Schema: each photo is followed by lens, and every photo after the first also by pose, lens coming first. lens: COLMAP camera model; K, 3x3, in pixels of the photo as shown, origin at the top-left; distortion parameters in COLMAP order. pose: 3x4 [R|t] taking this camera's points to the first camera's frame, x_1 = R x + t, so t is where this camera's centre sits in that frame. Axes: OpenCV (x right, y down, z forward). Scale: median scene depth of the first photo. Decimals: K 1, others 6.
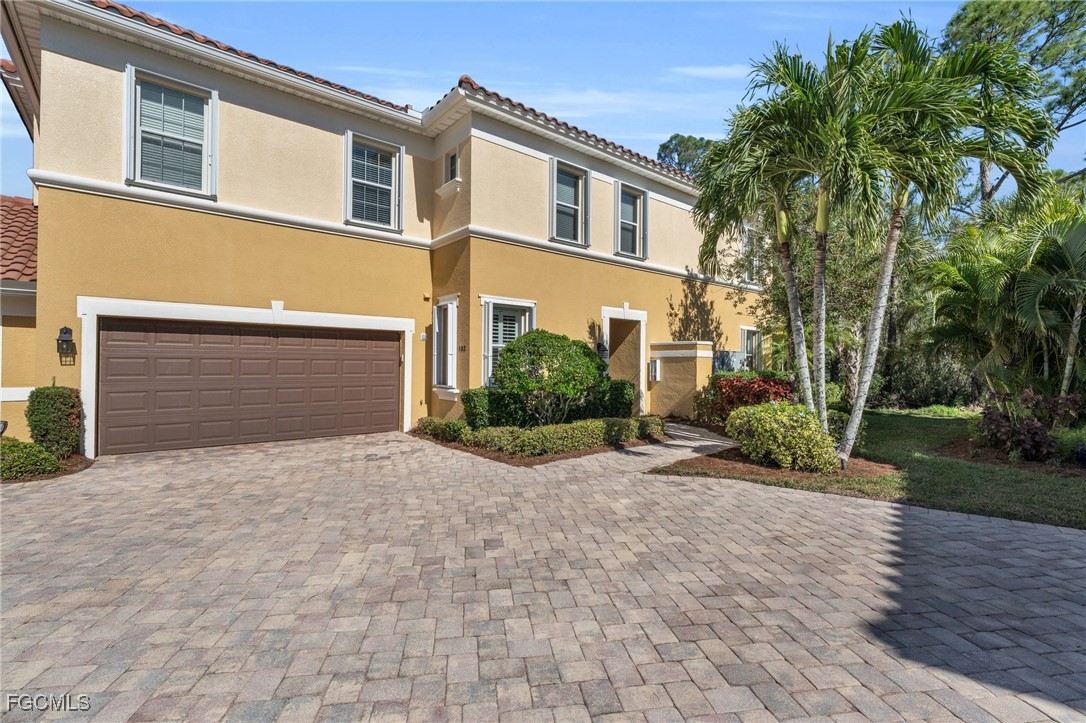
lens RADIAL K [[498.9, 0, 543.0], [0, 498.9, 361.5], [0, 0, 1]] dist [-0.002862, -0.000861]
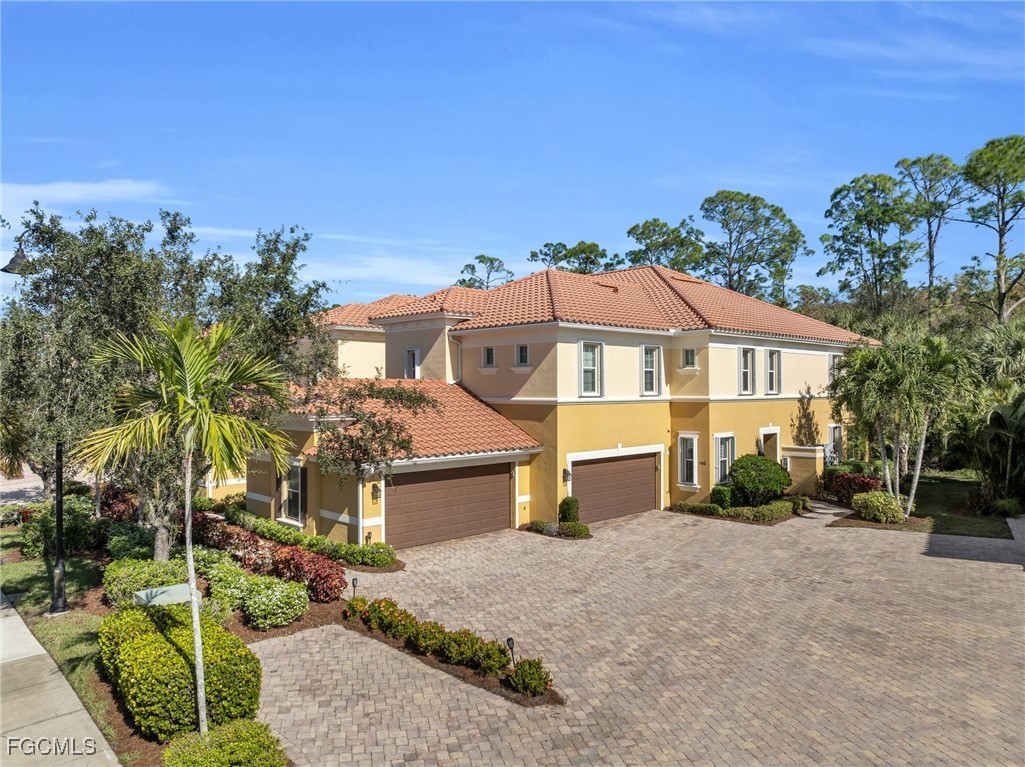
lens RADIAL K [[708.7, 0, 512.5], [0, 708.7, 383.5], [0, 0, 1]] dist [-0.043959, 0.003312]
pose [[0.997958, -0.017300, 0.061481, -0.985417], [0.017589, 0.999837, -0.004157, -0.309977], [-0.061399, 0.005230, 0.998100, -1.480568]]
